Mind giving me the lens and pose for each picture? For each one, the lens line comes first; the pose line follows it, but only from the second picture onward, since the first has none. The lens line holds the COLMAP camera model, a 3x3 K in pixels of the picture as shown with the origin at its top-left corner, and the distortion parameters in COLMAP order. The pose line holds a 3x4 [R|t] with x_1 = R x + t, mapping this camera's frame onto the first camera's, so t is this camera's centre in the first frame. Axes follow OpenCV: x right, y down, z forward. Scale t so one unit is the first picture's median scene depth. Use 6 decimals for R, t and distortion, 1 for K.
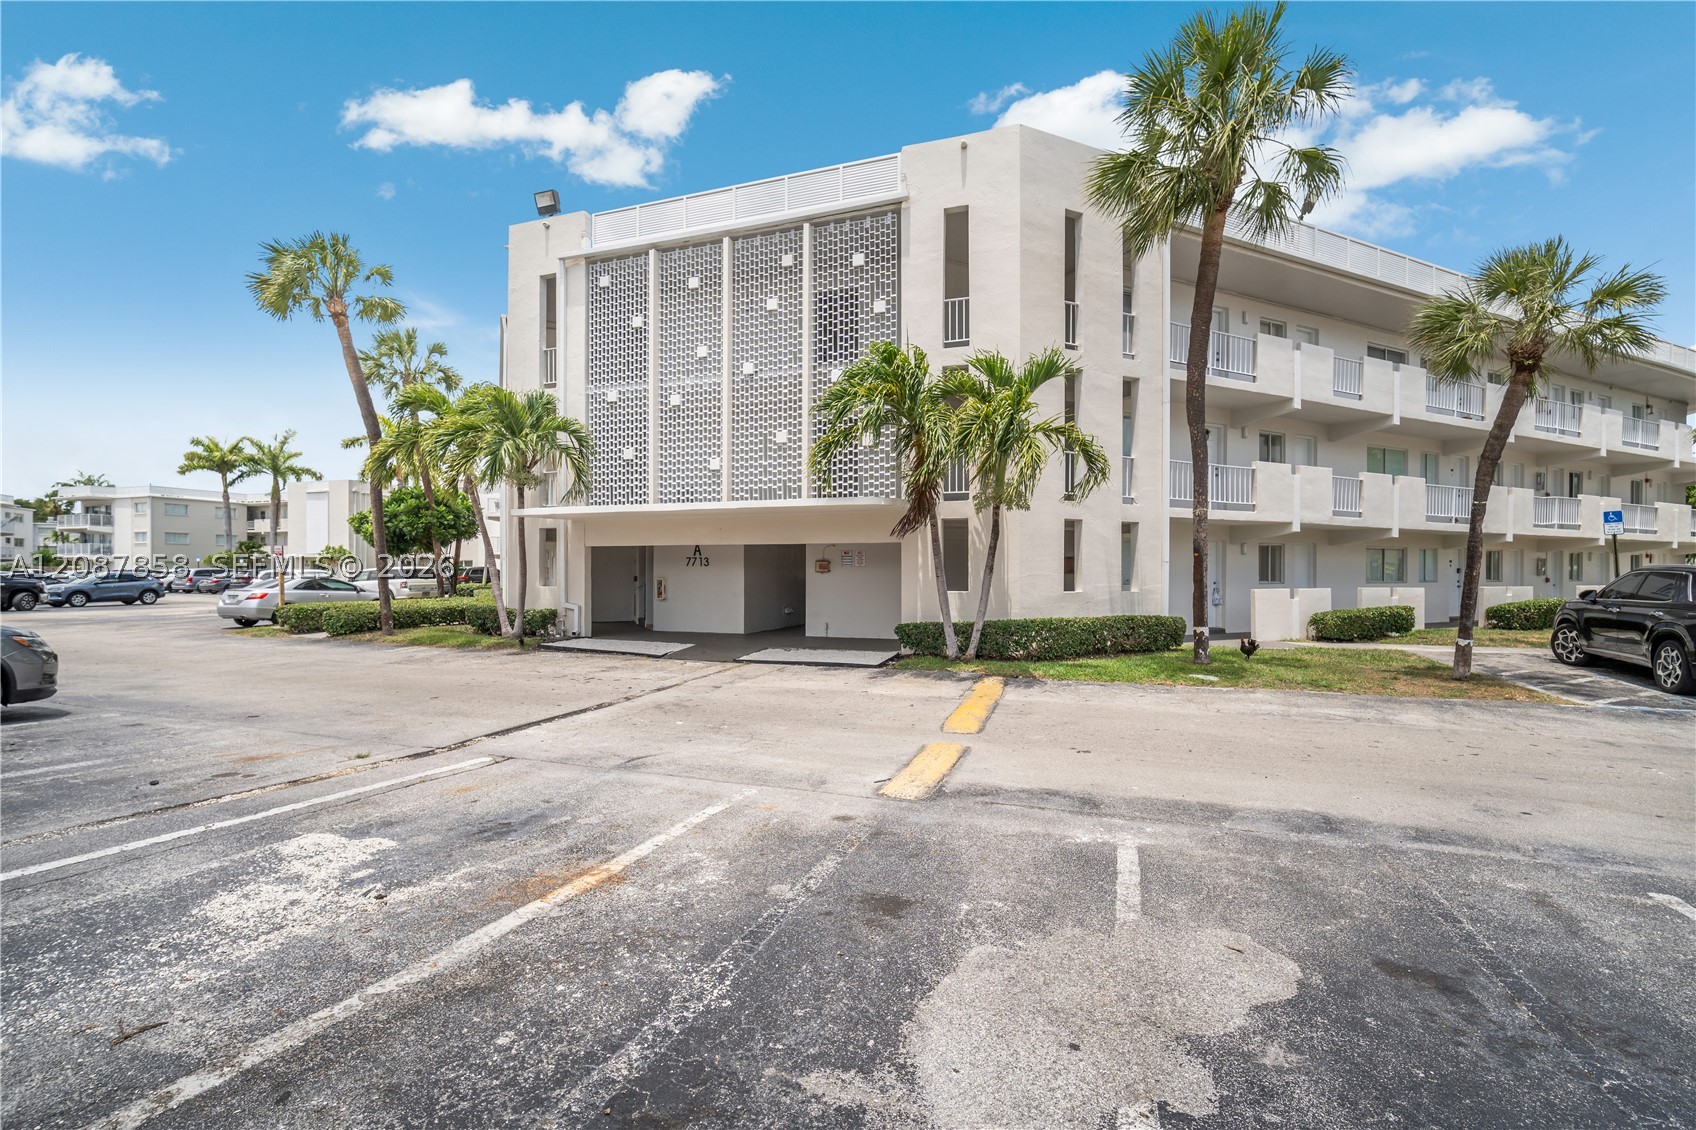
lens RADIAL K [[738.9, 0, 892.7], [0, 738.9, 576.8], [0, 0, 1]] dist [-0.011781, 0.000090]
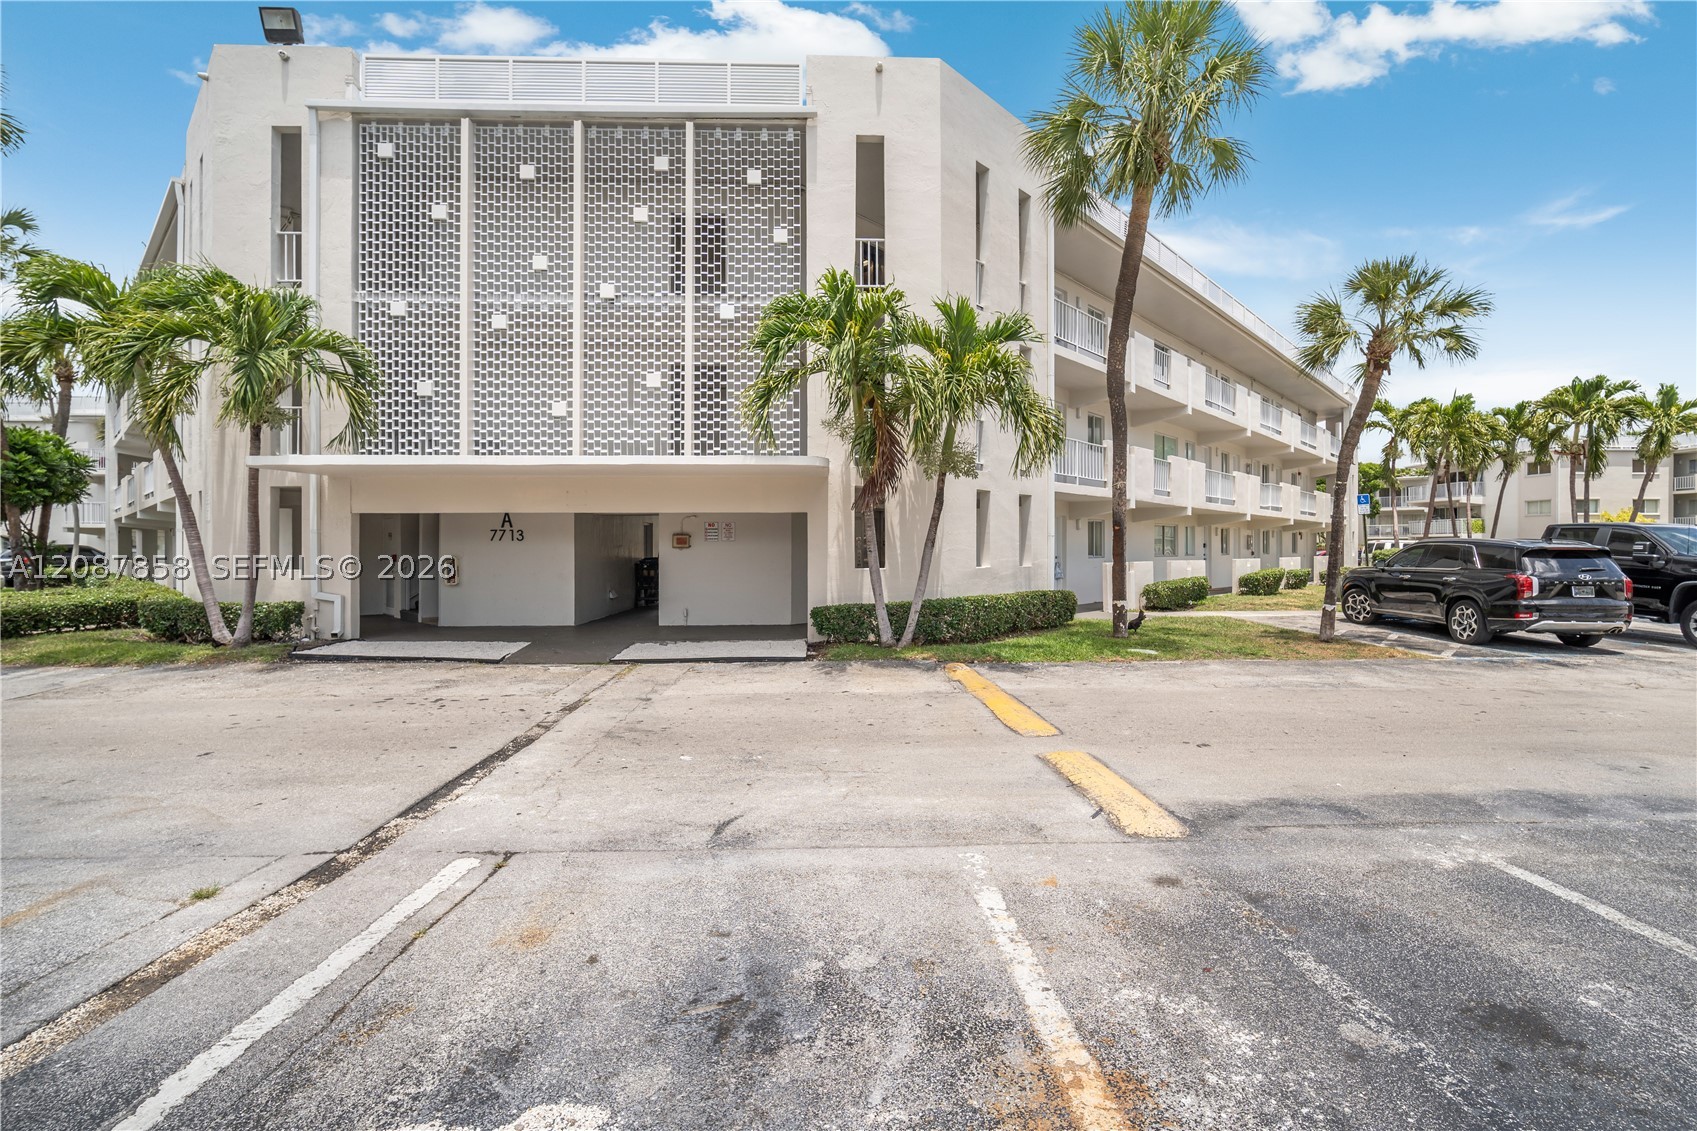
lens RADIAL K [[737.5, 0, 850.1], [0, 737.5, 551.0], [0, 0, 1]] dist [-0.014652, 0.004736]
pose [[0.933732, -0.005122, 0.357937, -0.251447], [0.007141, 0.999965, -0.004320, 0.002410], [-0.357902, 0.006589, 0.933736, 0.181573]]
